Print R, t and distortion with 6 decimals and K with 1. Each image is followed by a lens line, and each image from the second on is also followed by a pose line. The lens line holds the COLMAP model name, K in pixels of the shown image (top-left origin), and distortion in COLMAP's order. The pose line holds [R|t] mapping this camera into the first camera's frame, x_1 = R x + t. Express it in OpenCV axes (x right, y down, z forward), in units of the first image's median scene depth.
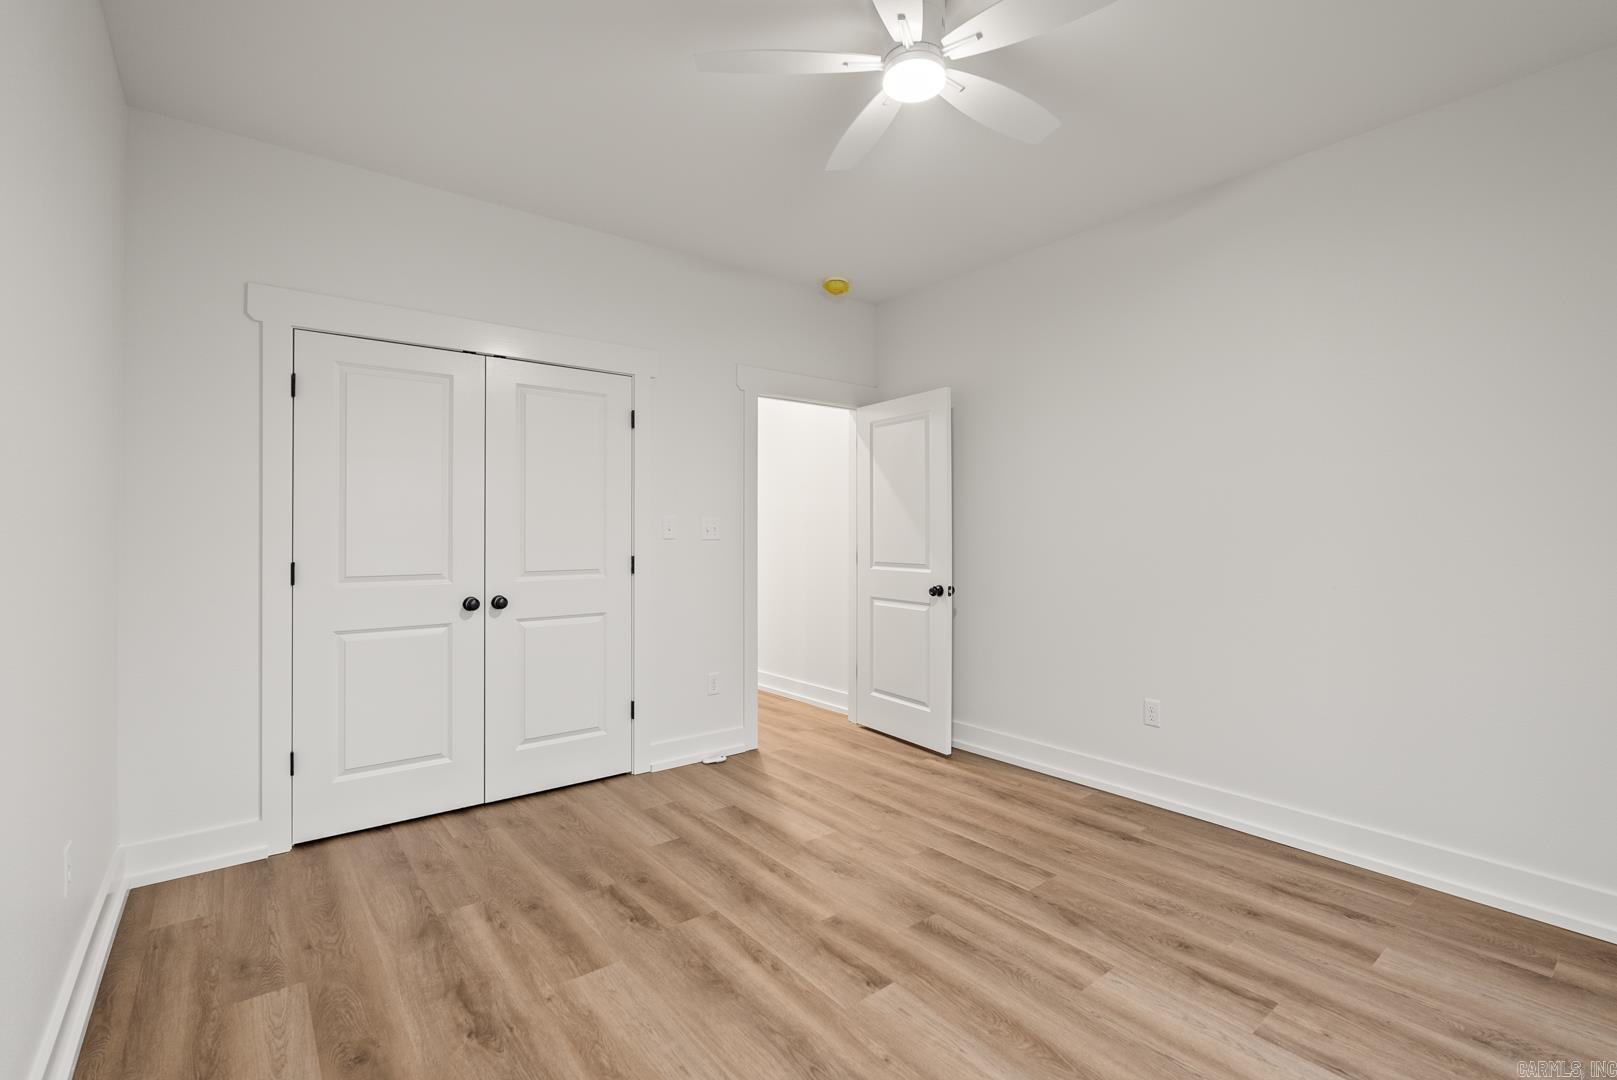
lens RADIAL K [[719.6, 0, 815.8], [0, 719.6, 529.7], [0, 0, 1]] dist [-0.011504, 0.002018]
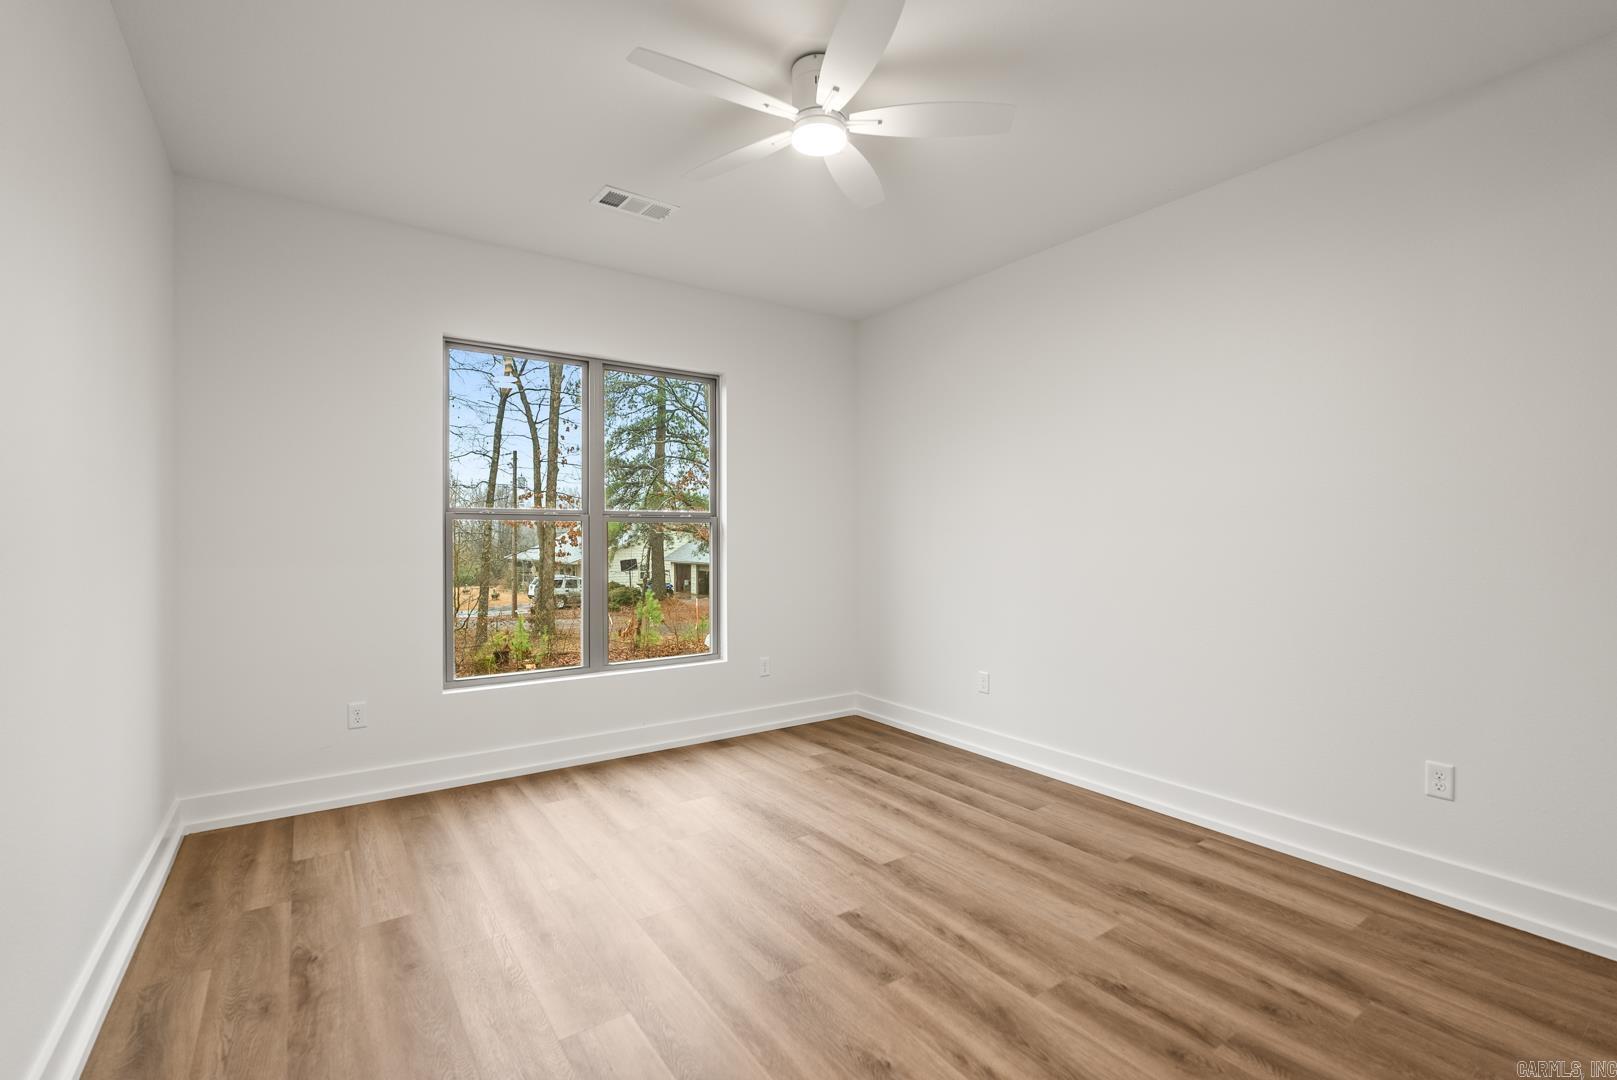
lens RADIAL K [[719.6, 0, 806.0], [0, 719.6, 532.9], [0, 0, 1]] dist [-0.011504, 0.002018]
pose [[-0.997360, -0.004822, 0.072456, 0.069720], [-0.005540, 0.999937, -0.009716, 0.009342], [-0.072405, -0.010092, -0.997324, 2.008882]]
